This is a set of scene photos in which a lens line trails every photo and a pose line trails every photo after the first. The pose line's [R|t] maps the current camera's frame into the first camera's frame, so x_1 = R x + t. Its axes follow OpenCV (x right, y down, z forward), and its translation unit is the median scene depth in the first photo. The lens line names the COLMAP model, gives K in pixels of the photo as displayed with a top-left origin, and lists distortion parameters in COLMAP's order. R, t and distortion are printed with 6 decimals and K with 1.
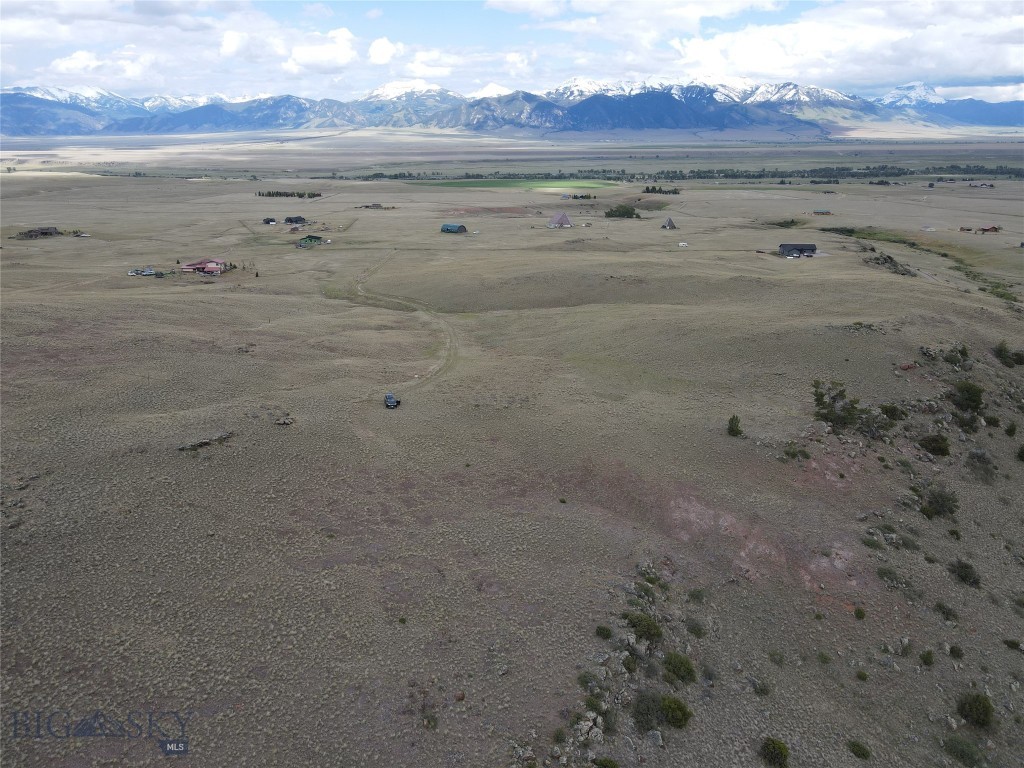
lens RADIAL K [[750.7, 0, 507.7], [0, 750.7, 380.2], [0, 0, 1]] dist [0.002250, 0.021149]
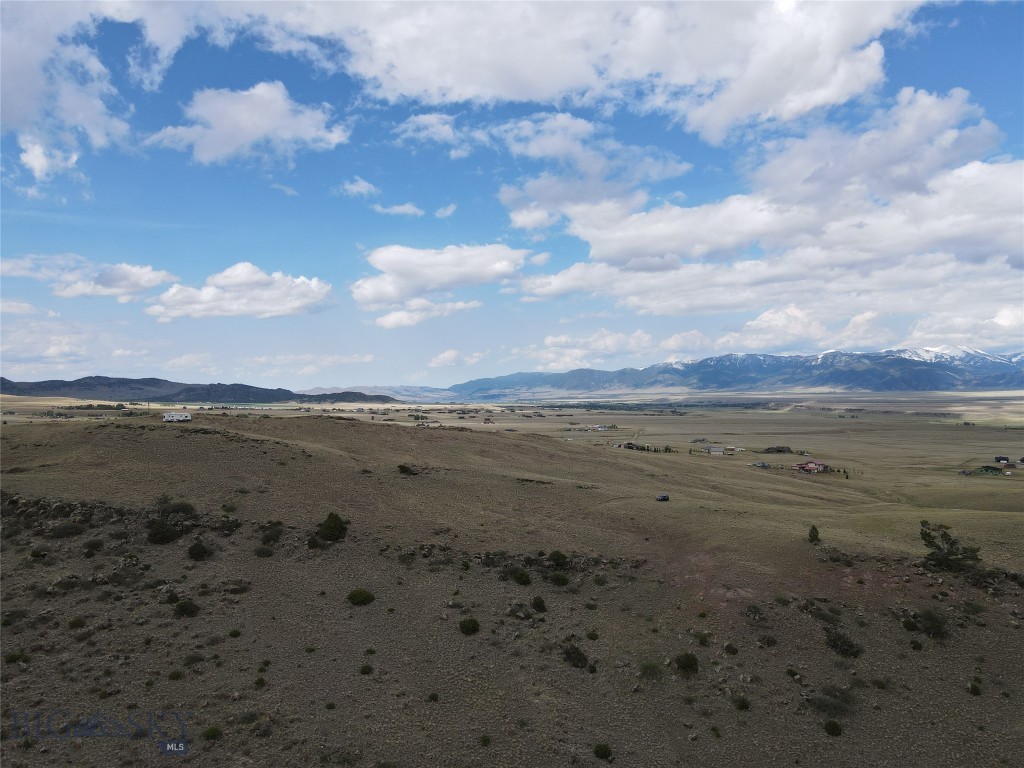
lens RADIAL K [[750.7, 0, 505.7], [0, 750.7, 395.8], [0, 0, 1]] dist [0.002250, 0.021149]
pose [[0.522904, 0.003606, -0.852384, 0.042447], [-0.261181, 0.952569, -0.156195, 0.006542], [0.811391, 0.304302, 0.499044, -0.004639]]
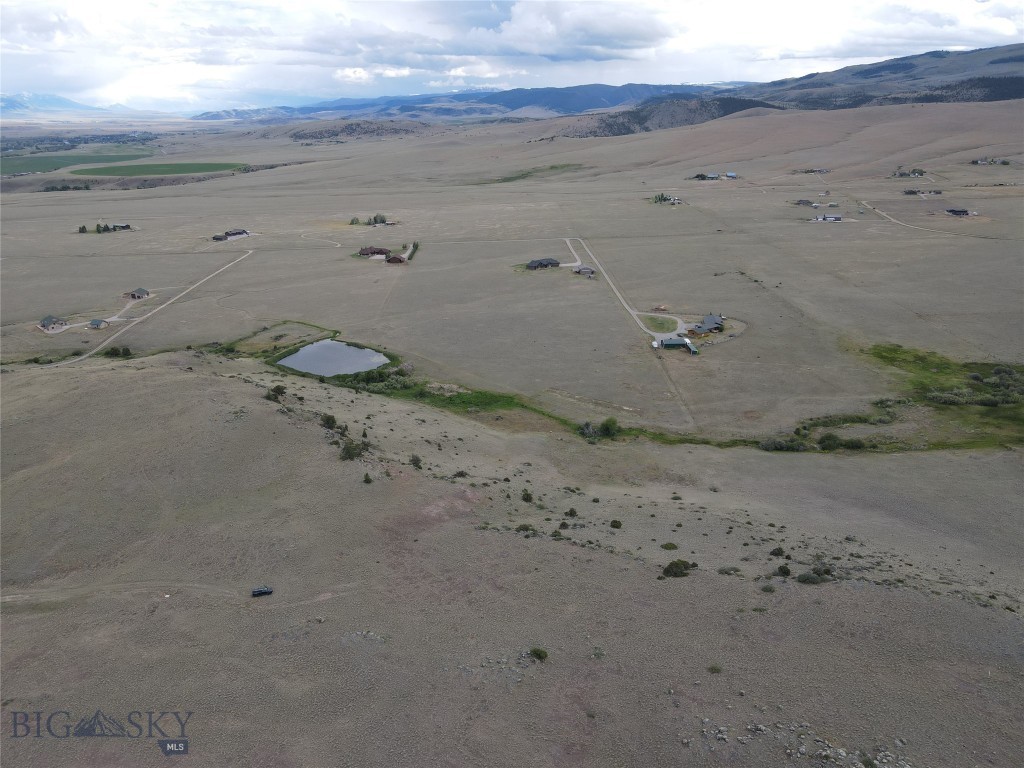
lens RADIAL K [[750.7, 0, 506.4], [0, 750.7, 381.3], [0, 0, 1]] dist [0.002250, 0.021149]
pose [[0.034151, -0.333718, 0.942054, -0.052858], [0.314014, 0.898451, 0.306889, -0.023981], [-0.948804, 0.285337, 0.135475, 0.013313]]
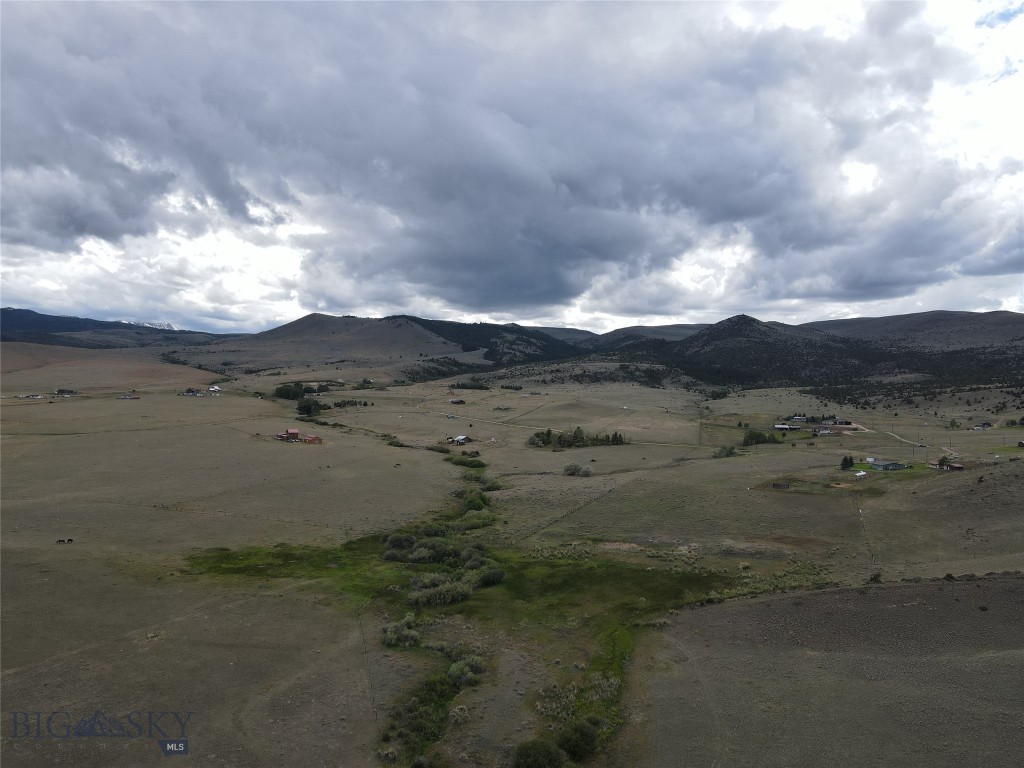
lens RADIAL K [[750.7, 0, 509.9], [0, 750.7, 379.9], [0, 0, 1]] dist [0.002250, 0.021149]
pose [[-0.951555, -0.013782, 0.307169, 0.032242], [0.078260, 0.955239, 0.285295, 0.000417], [-0.297352, 0.295513, -0.907884, 0.015357]]
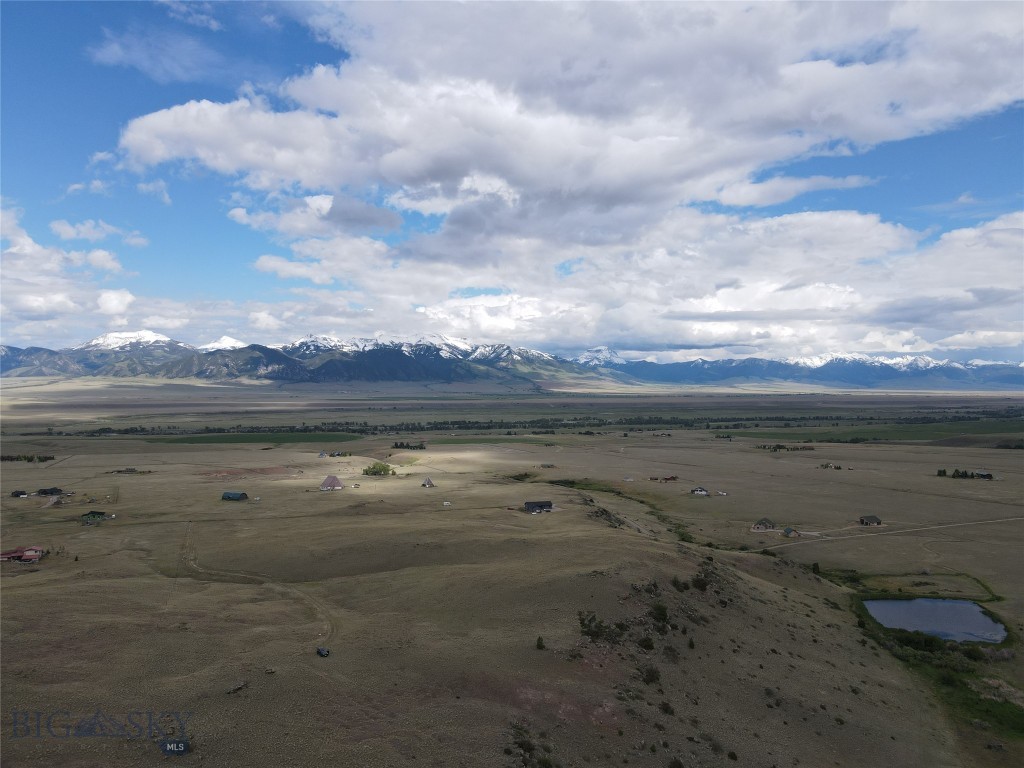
lens RADIAL K [[750.7, 0, 506.2], [0, 750.7, 381.4], [0, 0, 1]] dist [0.002250, 0.021149]
pose [[0.942450, 0.009468, 0.334214, -0.013361], [0.096326, 0.949527, -0.298530, -0.000069], [-0.320172, 0.313543, 0.893969, -0.026432]]
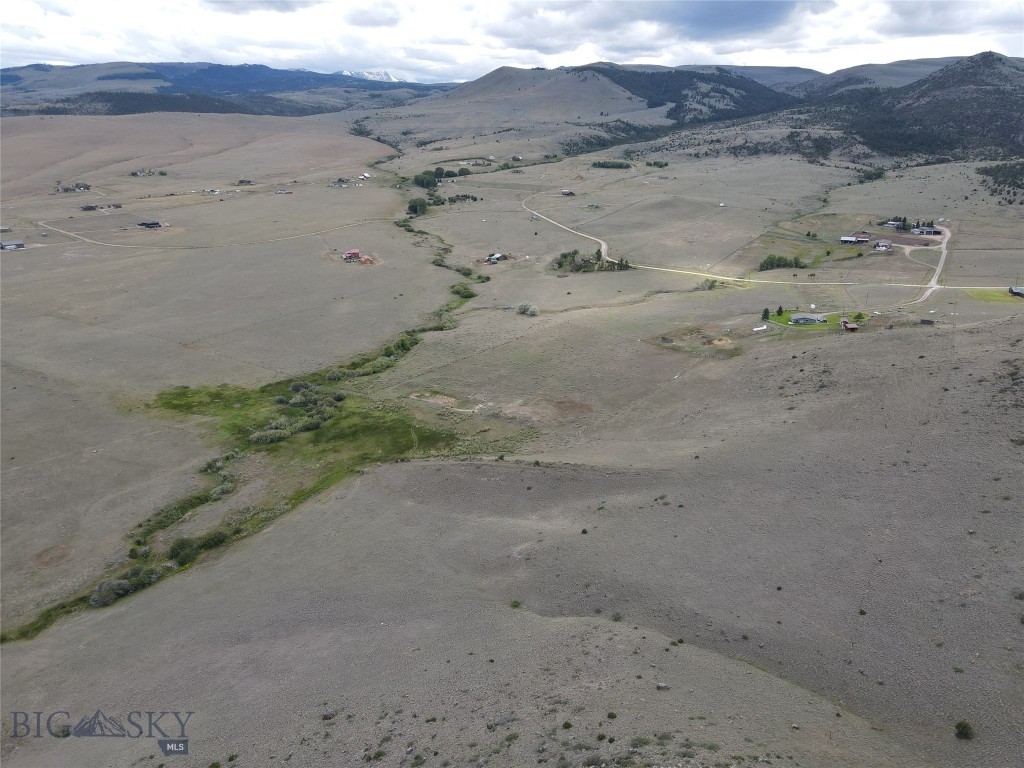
lens RADIAL K [[750.7, 0, 509.3], [0, 750.7, 378.9], [0, 0, 1]] dist [0.002250, 0.021149]
pose [[-0.827638, -0.178006, 0.532286, -0.021722], [0.173144, 0.821144, 0.543823, -0.020537], [-0.533887, 0.542251, -0.648790, 0.009873]]
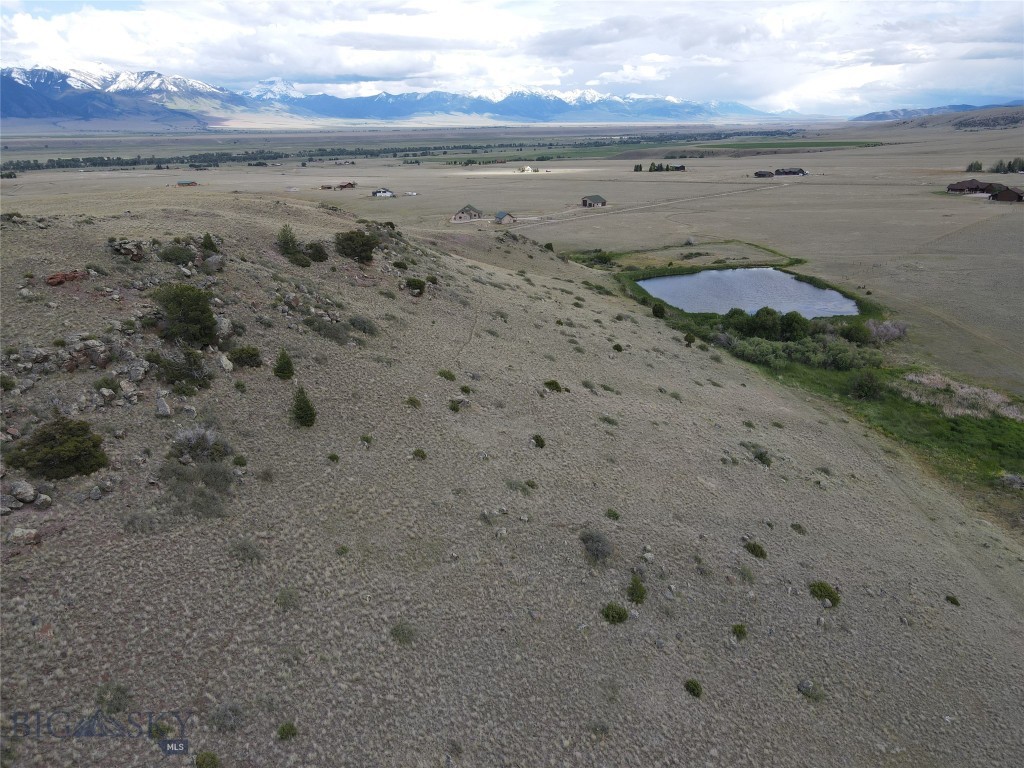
lens RADIAL K [[750.7, 0, 507.3], [0, 750.7, 378.7], [0, 0, 1]] dist [0.002250, 0.021149]
pose [[0.735129, -0.222015, 0.640542, 0.021218], [0.217676, 0.972125, 0.087124, 0.002874], [-0.642030, 0.075383, 0.762965, 0.024880]]
